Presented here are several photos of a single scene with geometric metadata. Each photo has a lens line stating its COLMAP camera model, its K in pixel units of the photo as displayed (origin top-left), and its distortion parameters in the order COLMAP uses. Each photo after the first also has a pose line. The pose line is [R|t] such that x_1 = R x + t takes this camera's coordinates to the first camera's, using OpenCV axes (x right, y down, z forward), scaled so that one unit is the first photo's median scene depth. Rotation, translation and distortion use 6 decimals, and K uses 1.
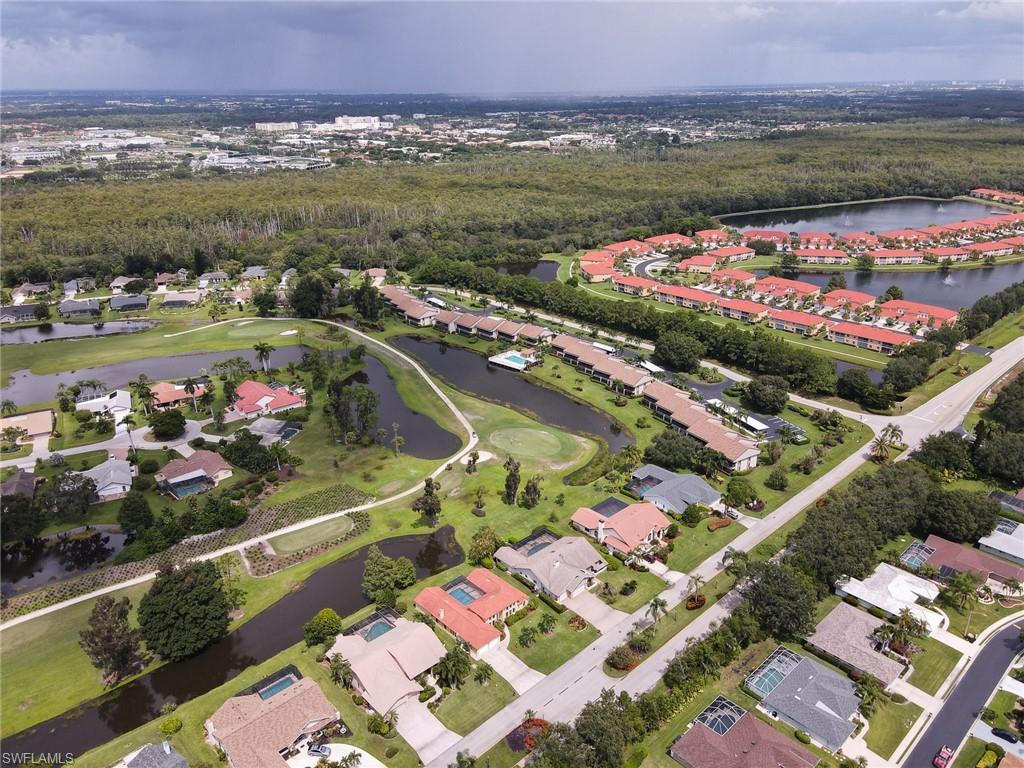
lens RADIAL K [[751.7, 0, 512.2], [0, 751.7, 378.0], [0, 0, 1]] dist [0.001095, 0.034097]
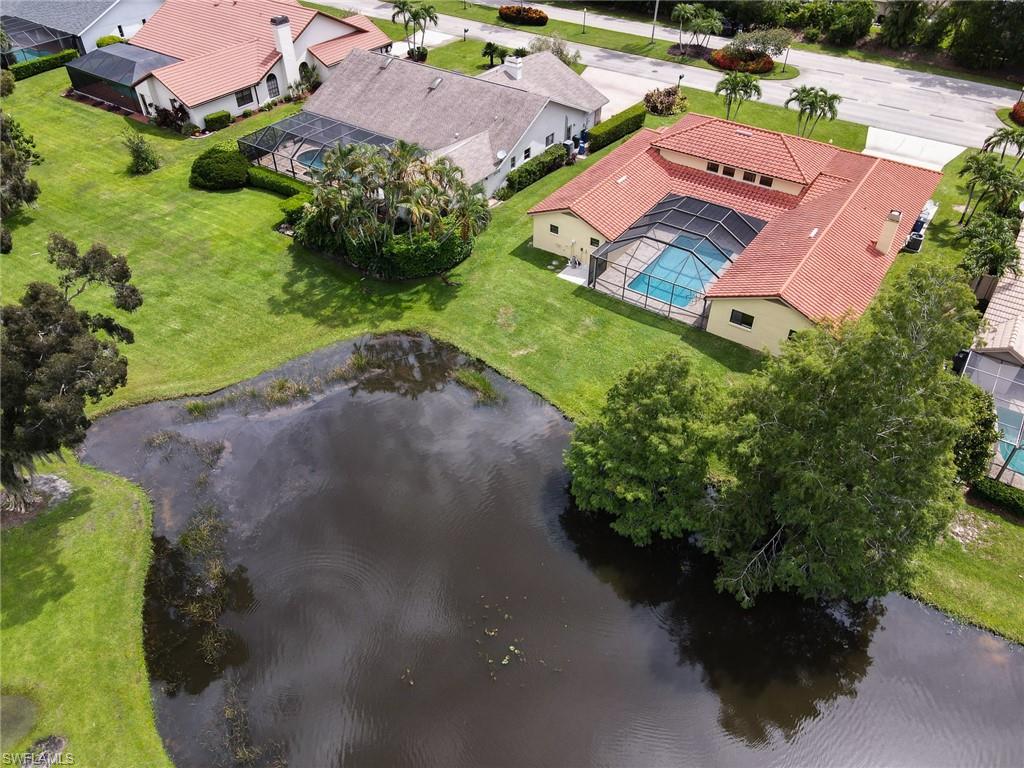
lens RADIAL K [[751.7, 0, 512.2], [0, 751.7, 378.0], [0, 0, 1]] dist [0.001095, 0.034097]
pose [[-0.212943, -0.629241, 0.747470, -0.159696], [0.354897, 0.662953, 0.659198, 0.074871], [-0.910331, 0.405646, 0.082145, 0.620514]]
